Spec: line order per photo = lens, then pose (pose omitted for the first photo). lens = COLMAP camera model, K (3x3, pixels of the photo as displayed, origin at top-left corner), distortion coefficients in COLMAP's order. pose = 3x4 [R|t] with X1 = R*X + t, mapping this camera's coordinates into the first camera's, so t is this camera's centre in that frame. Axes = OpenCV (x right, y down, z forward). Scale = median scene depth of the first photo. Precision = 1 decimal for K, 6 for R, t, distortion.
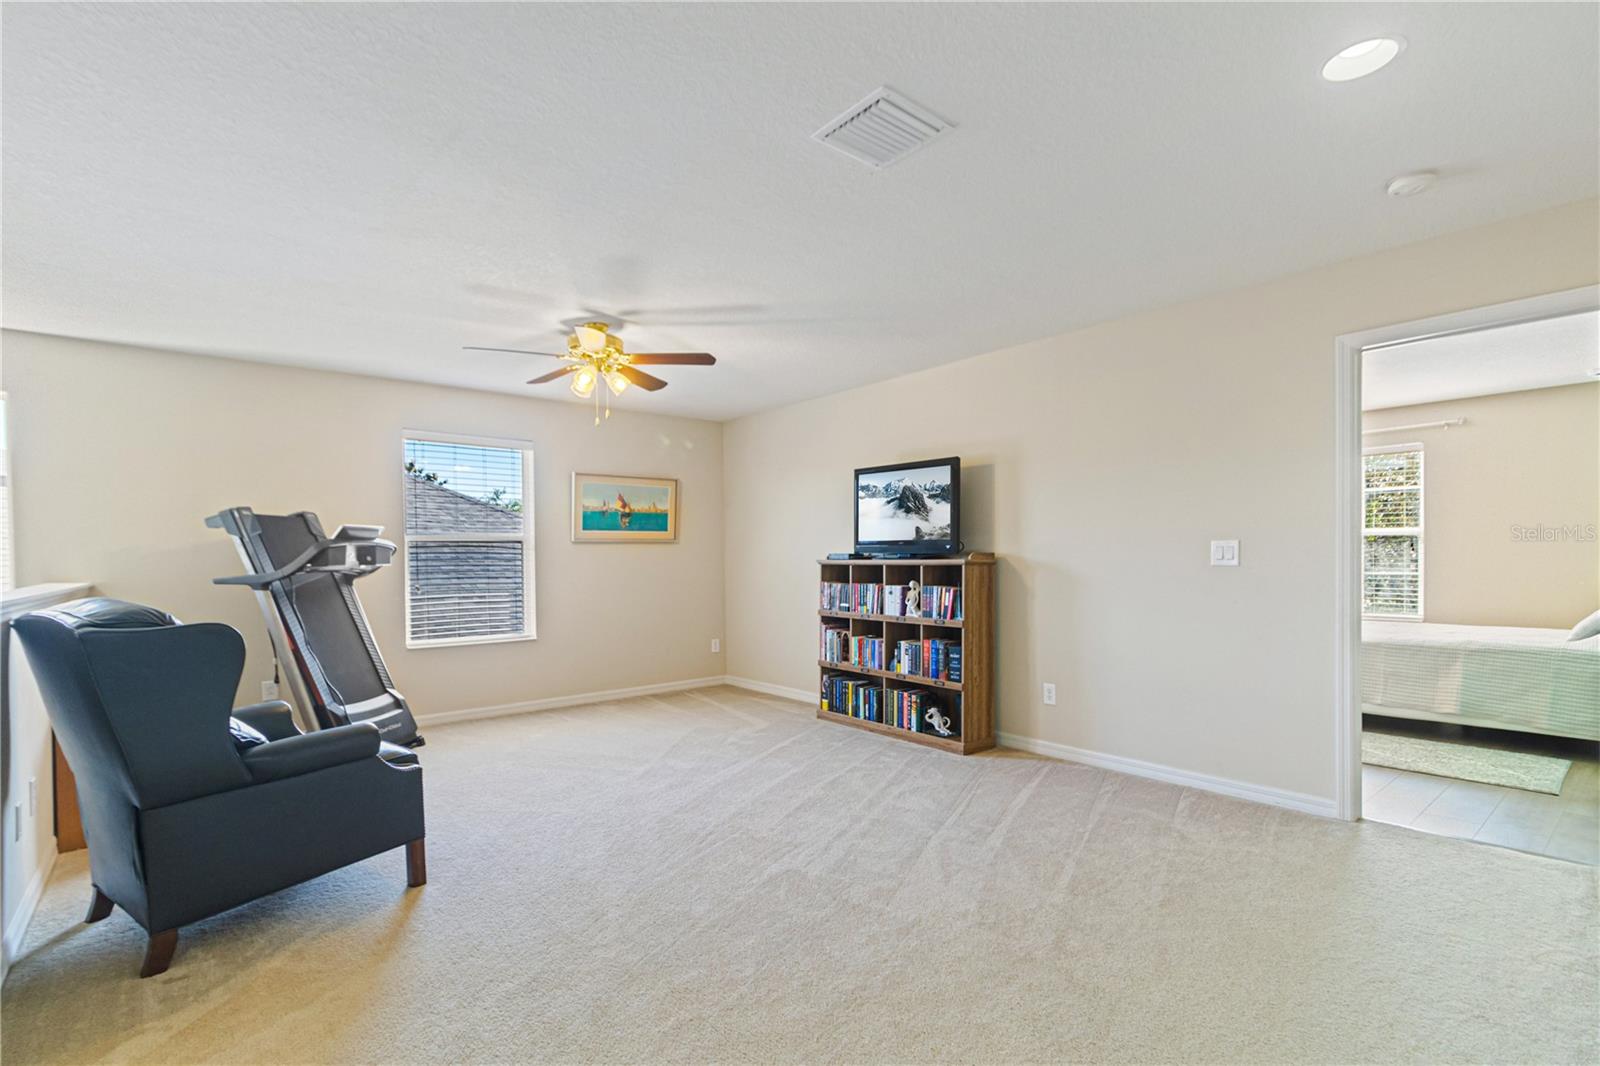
lens RADIAL K [[748.7, 0, 804.7], [0, 748.7, 568.6], [0, 0, 1]] dist [0.000186, -0.000053]
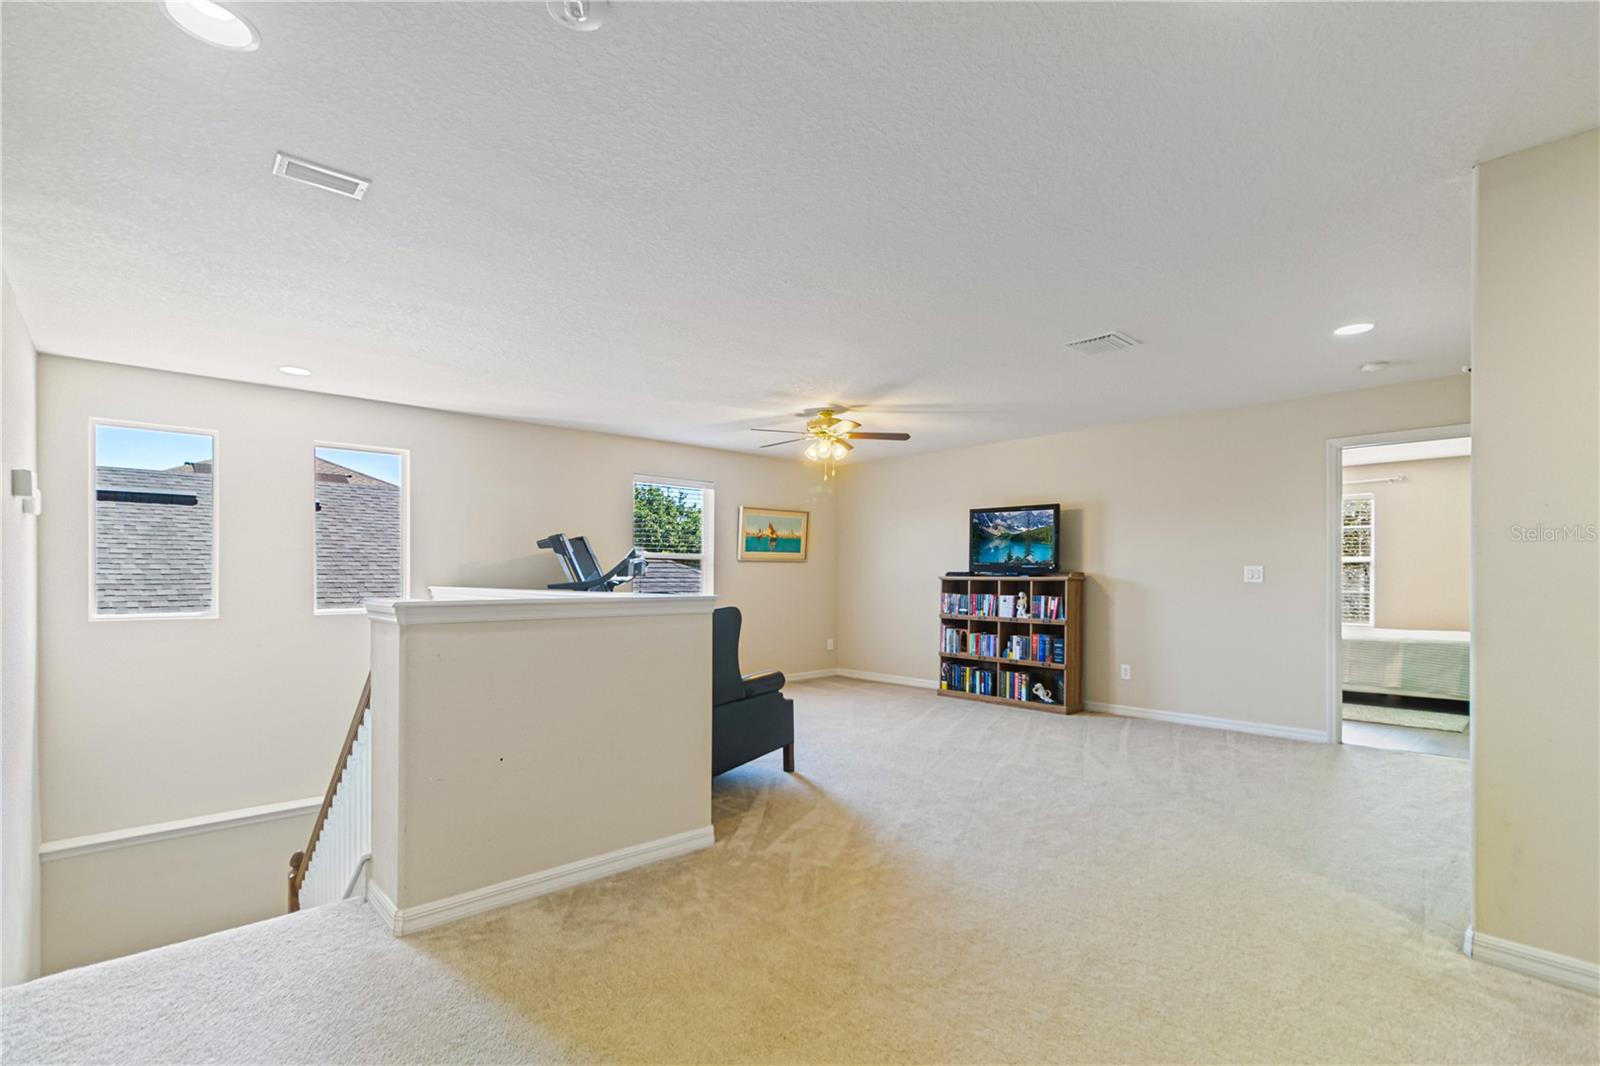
lens RADIAL K [[754.9, 0, 804.4], [0, 754.9, 575.3], [0, 0, 1]] dist [-0.003200, -0.000490]
pose [[0.998704, 0.010833, 0.049720, -0.322641], [-0.010087, 0.999833, -0.015222, 0.010387], [-0.049876, 0.014701, 0.998647, -0.367093]]
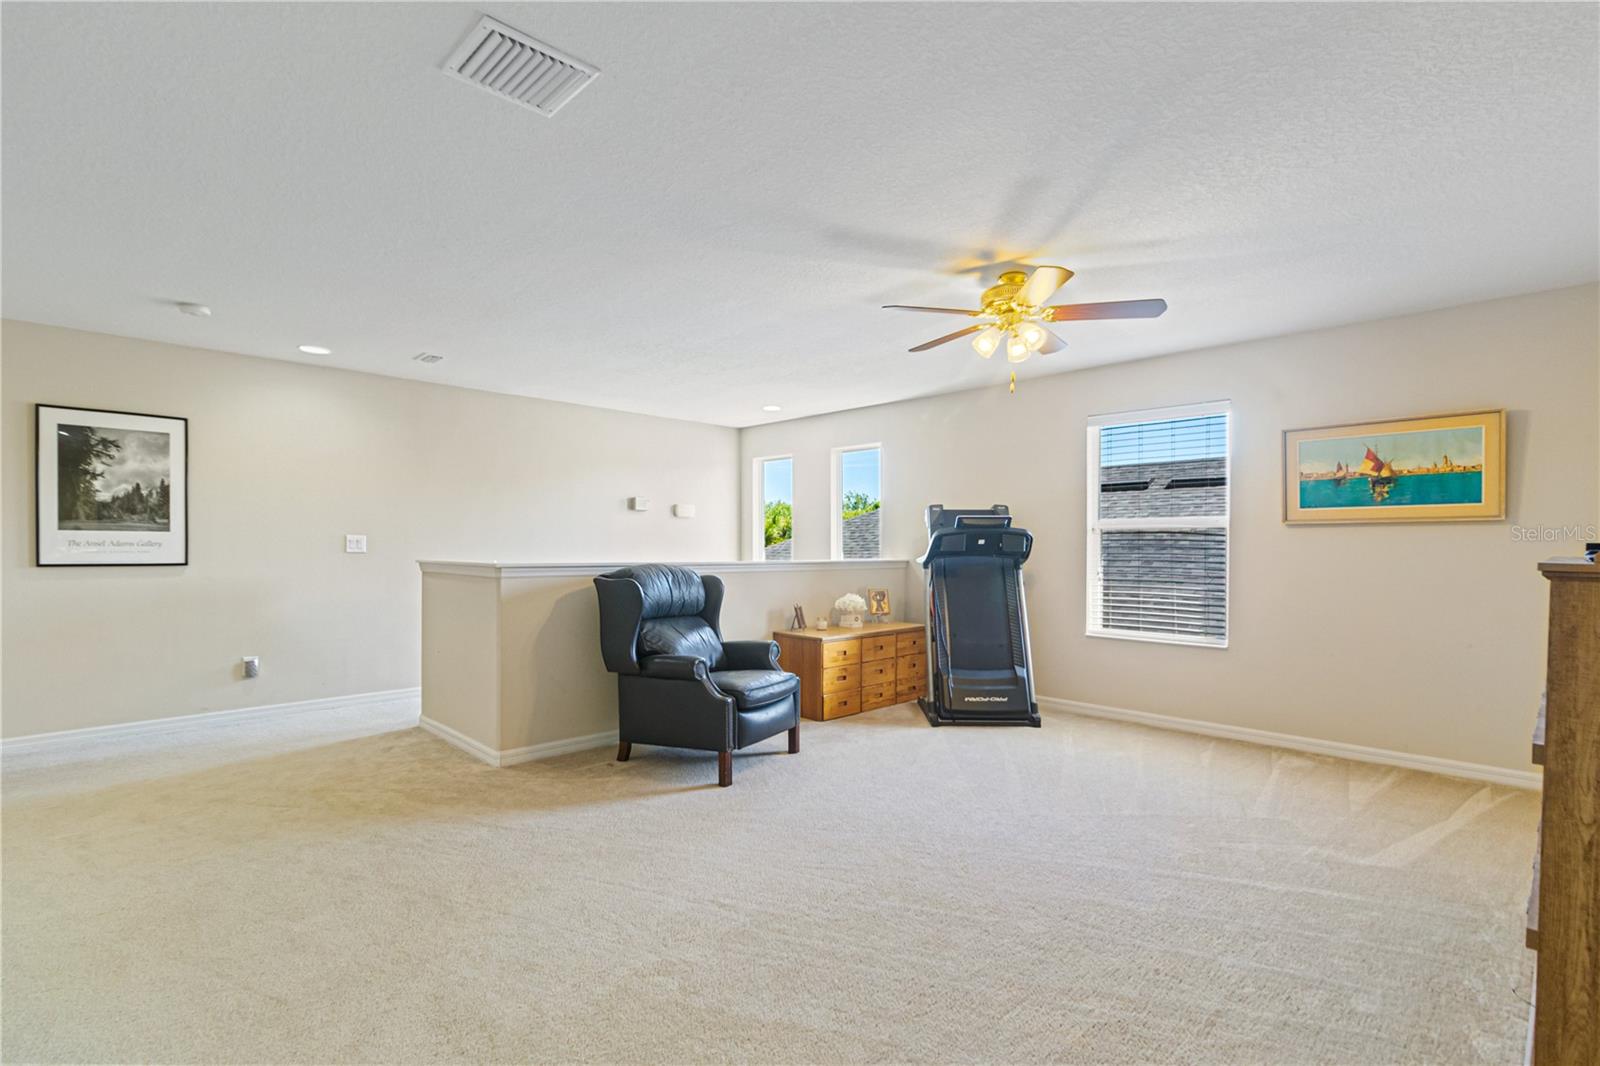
lens RADIAL K [[739.8, 0, 803.3], [0, 739.8, 548.4], [0, 0, 1]] dist [-0.001265, -0.000570]
pose [[0.083506, 0.011813, -0.996437, 0.462803], [-0.019879, 0.999750, 0.010186, -0.012626], [0.996309, 0.018958, 0.083720, 0.578315]]
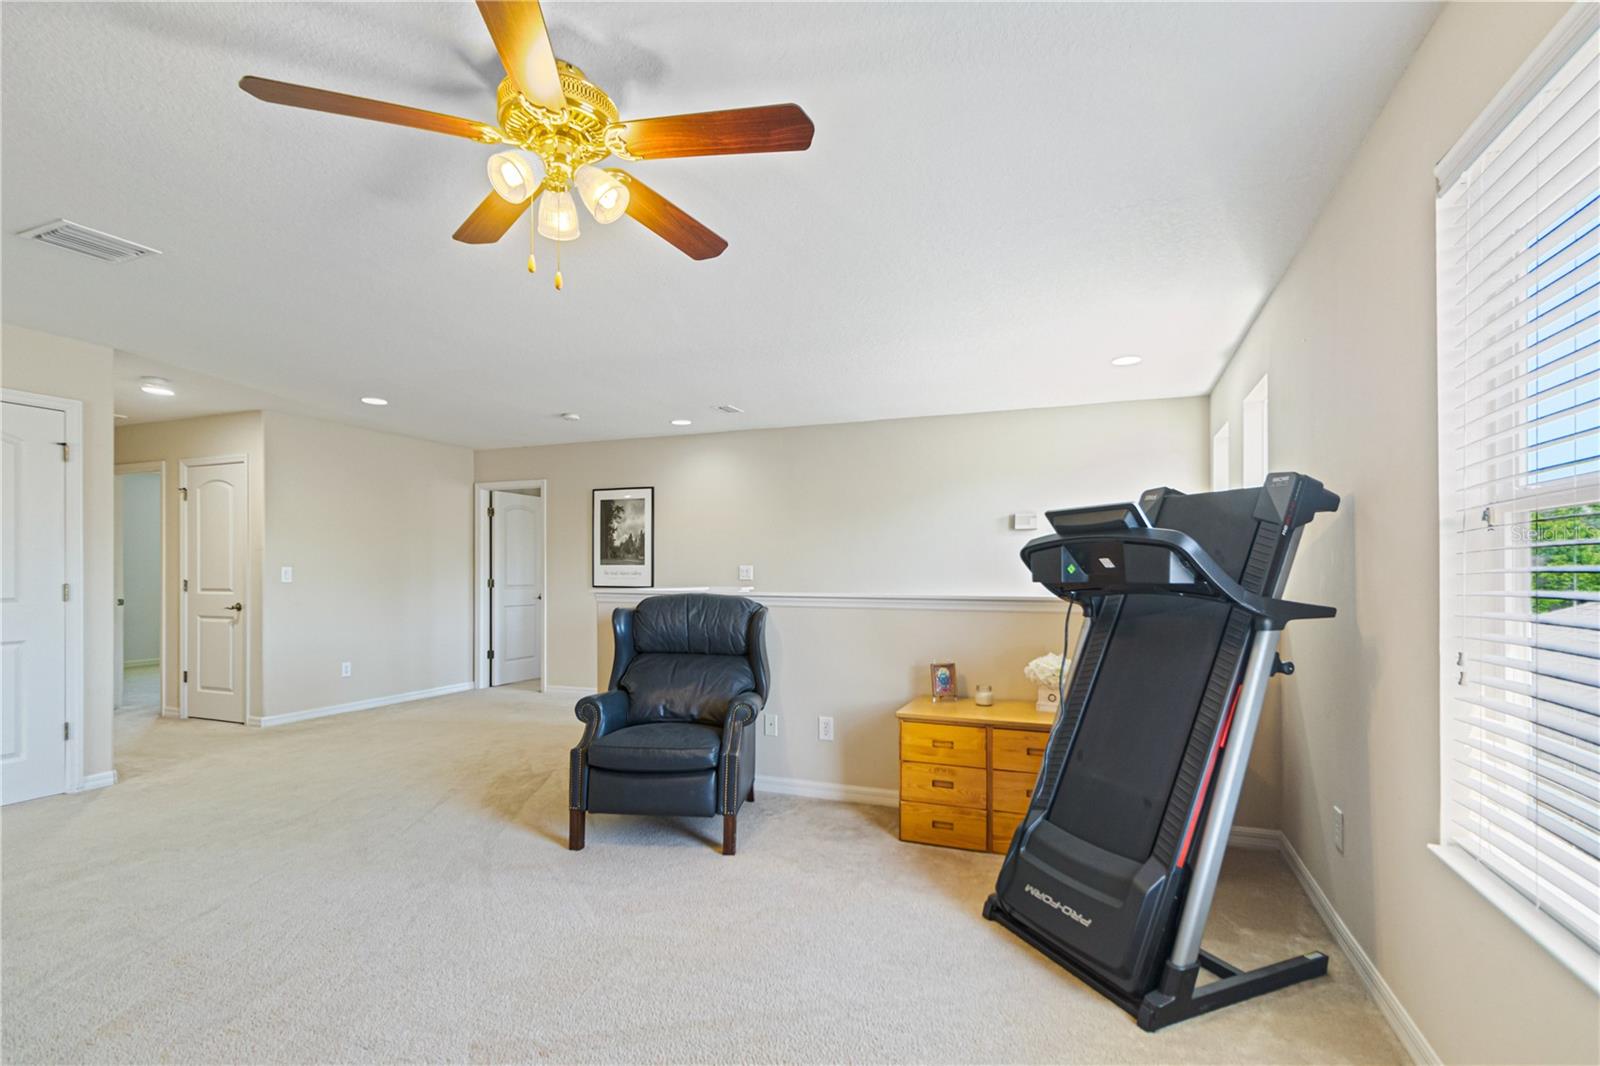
lens RADIAL K [[748.7, 0, 804.7], [0, 748.7, 568.6], [0, 0, 1]] dist [0.000186, -0.000053]
pose [[-0.878237, 0.005343, -0.478196, -0.153320], [-0.000642, 0.999924, 0.012351, -0.019248], [0.478226, 0.011154, -0.878166, 1.250555]]
